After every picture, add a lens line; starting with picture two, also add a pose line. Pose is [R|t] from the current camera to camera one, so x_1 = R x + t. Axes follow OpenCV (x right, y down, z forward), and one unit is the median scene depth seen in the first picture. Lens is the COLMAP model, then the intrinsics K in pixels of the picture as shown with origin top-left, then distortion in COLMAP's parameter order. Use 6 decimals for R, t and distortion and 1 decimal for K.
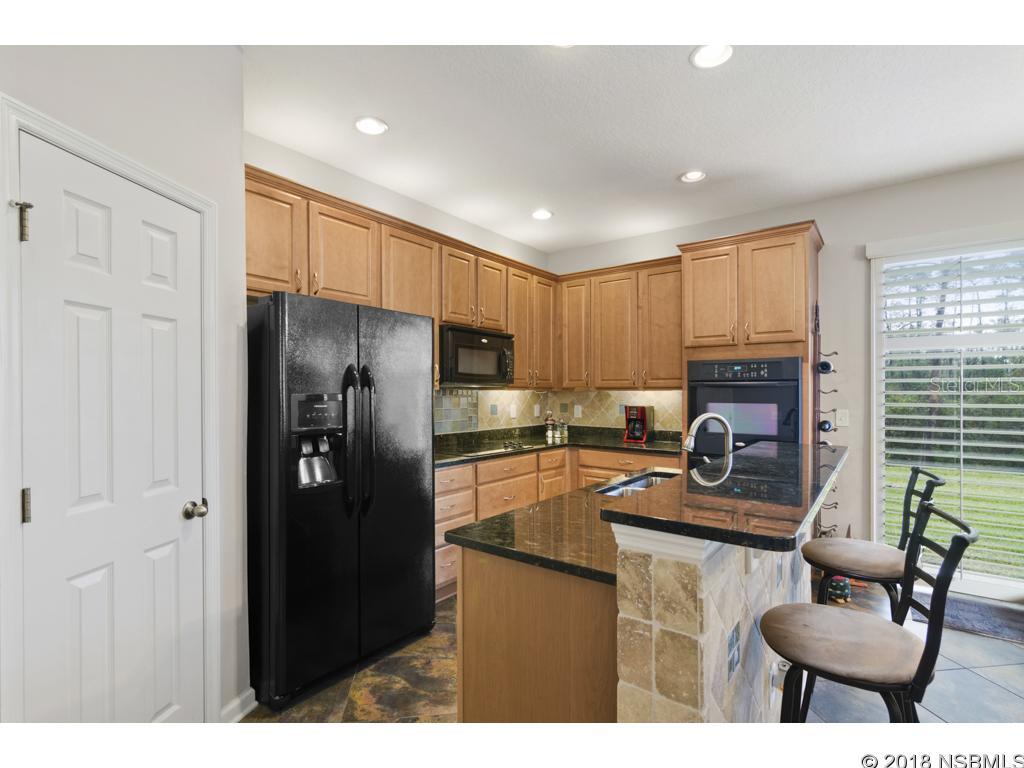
lens RADIAL K [[493.3, 0, 511.6], [0, 493.3, 393.7], [0, 0, 1]] dist [-0.001121, 0.000027]
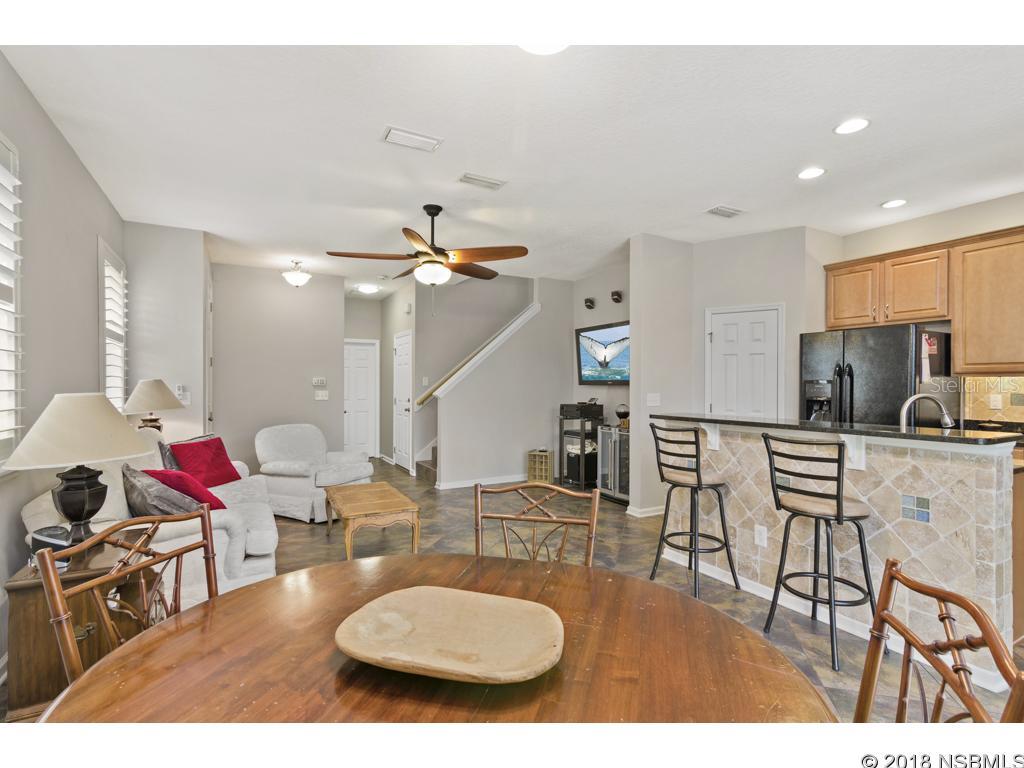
lens RADIAL K [[493.3, 0, 511.6], [0, 493.3, 393.7], [0, 0, 1]] dist [-0.001121, 0.000027]
pose [[-0.409328, 0.016488, -0.912238, 1.079978], [-0.005162, 0.999779, 0.020386, 0.011133], [0.912373, 0.013053, -0.409152, 0.377443]]
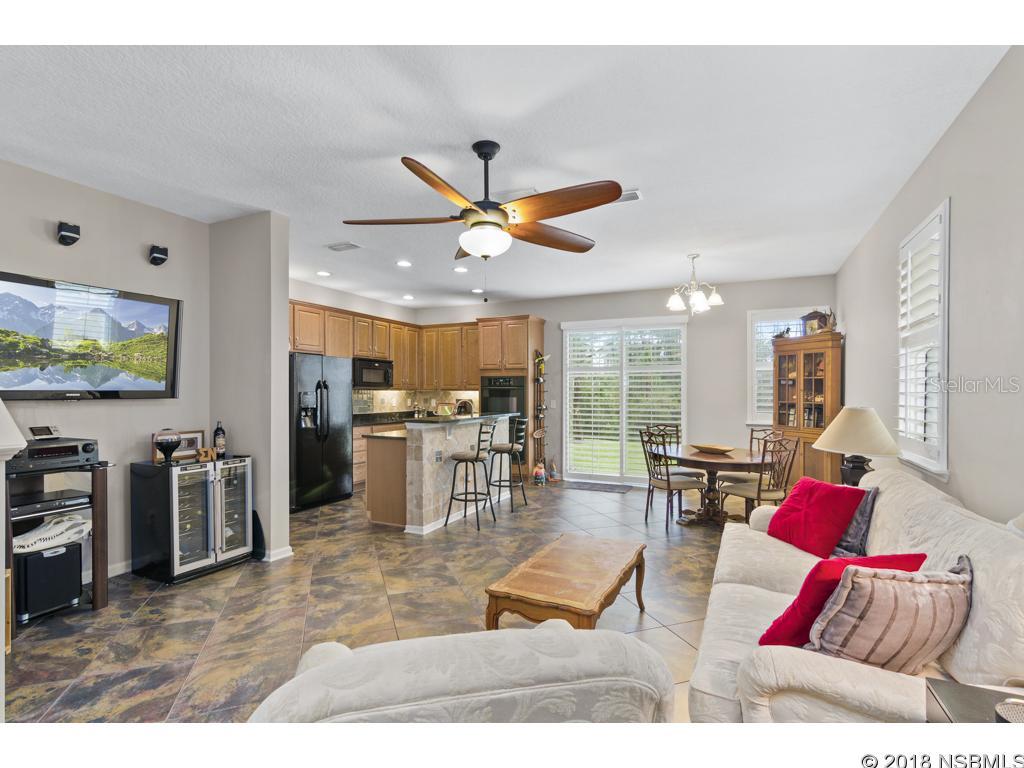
lens RADIAL K [[493.3, 0, 511.6], [0, 493.3, 393.7], [0, 0, 1]] dist [-0.001121, 0.000027]
pose [[0.979697, 0.001117, 0.200483, 0.071741], [-0.001329, 0.999999, 0.000923, 0.002546], [-0.200481, -0.001170, 0.979697, -0.946926]]
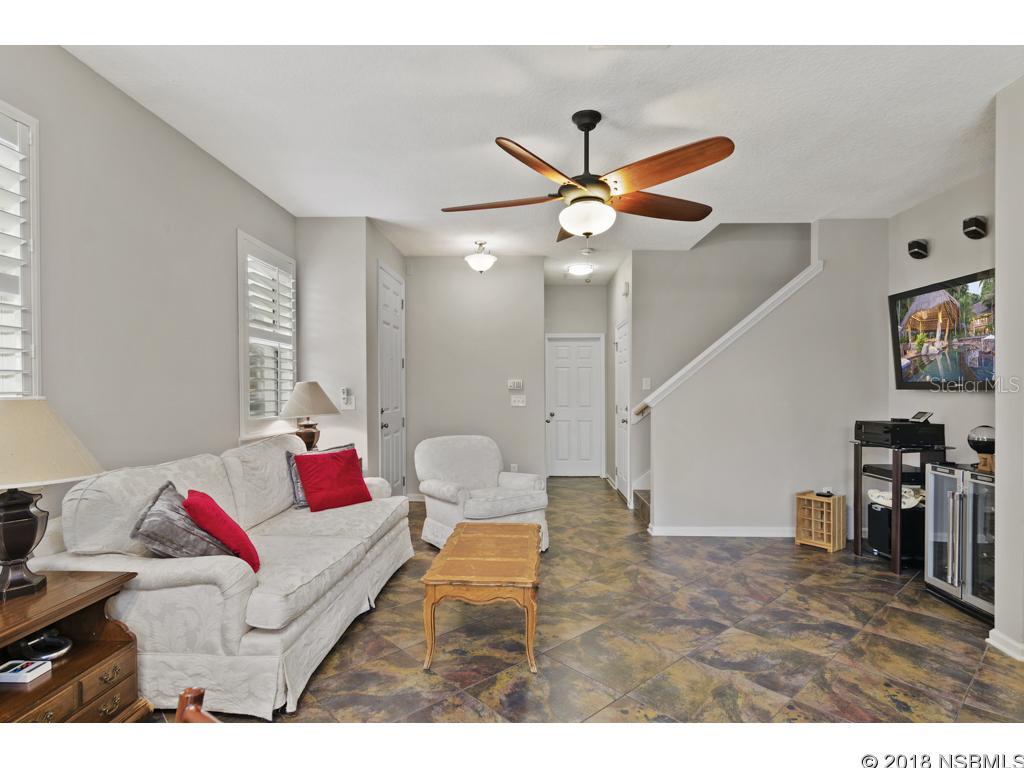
lens RADIAL K [[541.3, 0, 506.6], [0, 541.3, 392.7], [0, 0, 1]] dist [-0.002217, 0.000274]
pose [[-0.822244, 0.002982, -0.569128, 0.716324], [-0.005084, 0.999908, 0.012583, 0.012147], [0.569113, 0.013240, -0.822153, 0.349633]]
